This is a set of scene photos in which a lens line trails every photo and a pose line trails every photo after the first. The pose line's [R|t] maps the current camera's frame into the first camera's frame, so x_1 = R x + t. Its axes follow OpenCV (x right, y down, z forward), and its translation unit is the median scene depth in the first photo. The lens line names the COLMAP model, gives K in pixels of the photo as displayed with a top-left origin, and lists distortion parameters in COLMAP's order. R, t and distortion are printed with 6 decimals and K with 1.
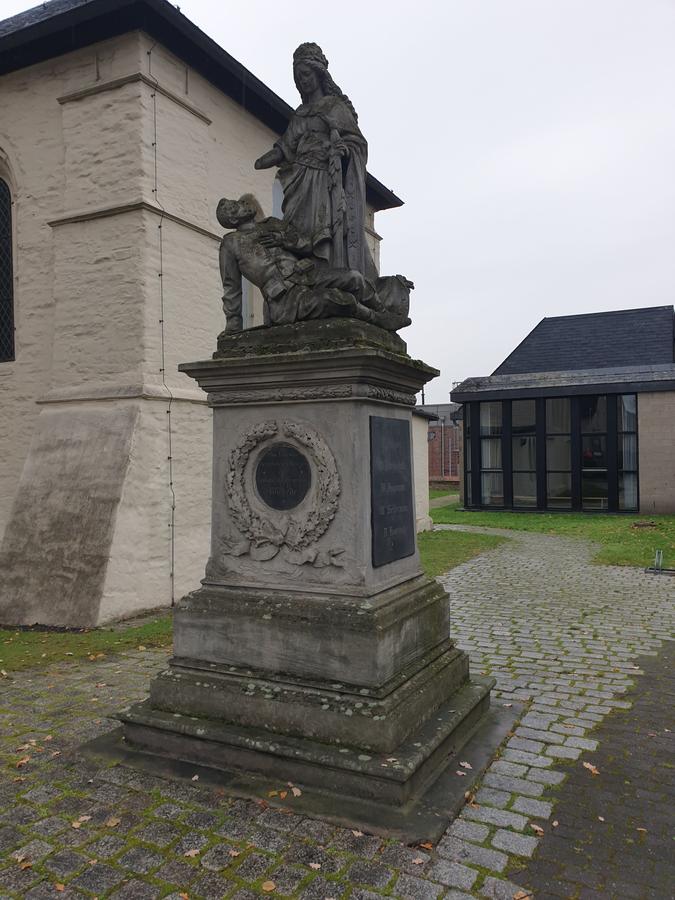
lens RADIAL K [[714.2, 0, 338.8], [0, 714.2, 451.4], [0, 0, 1]] dist [0.012760, -0.001322]
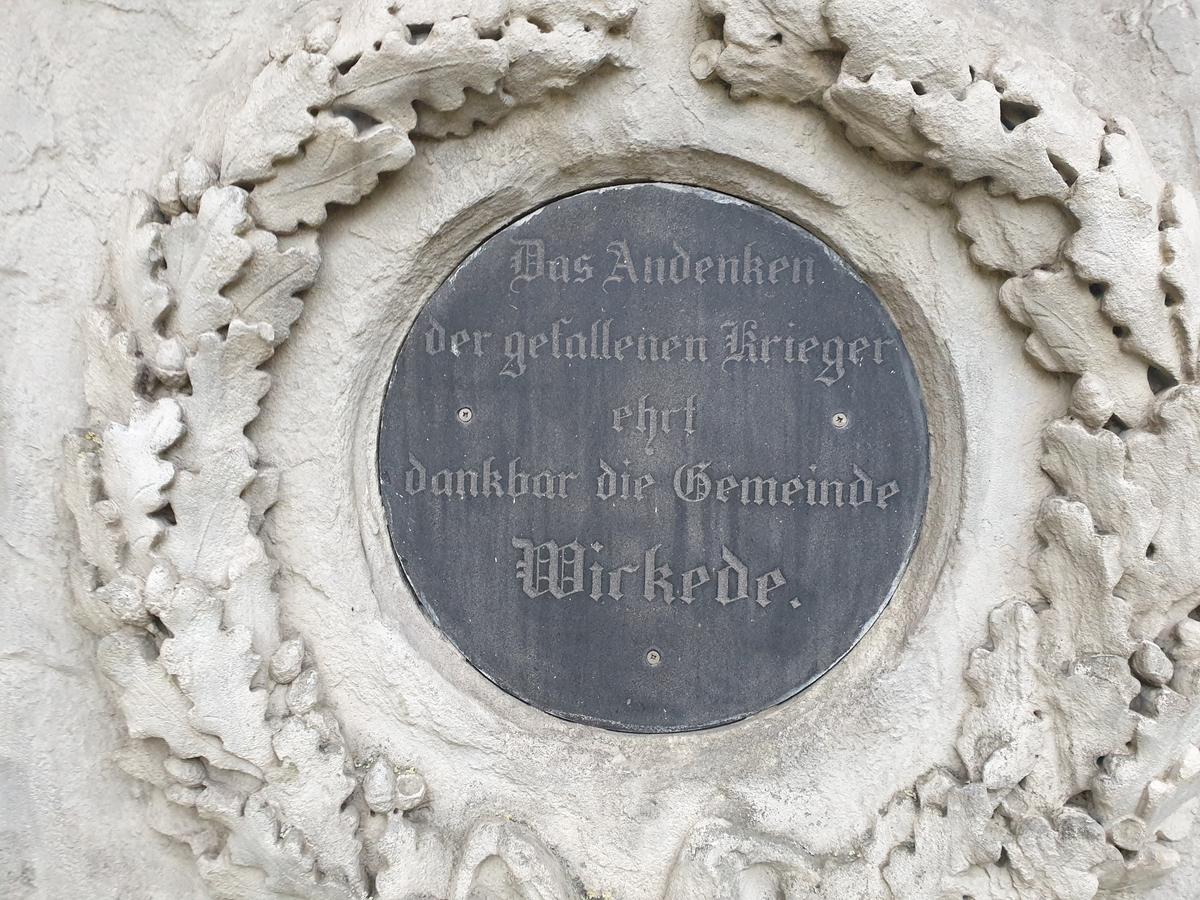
lens RADIAL K [[952.2, 0, 596.6], [0, 952.2, 453.4], [0, 0, 1]] dist [0.012760, -0.001322]
pose [[0.911153, -0.012039, 0.411891, -0.149406], [-0.035342, 0.993607, 0.107222, 0.018404], [-0.410549, -0.112253, 0.904903, 0.850941]]
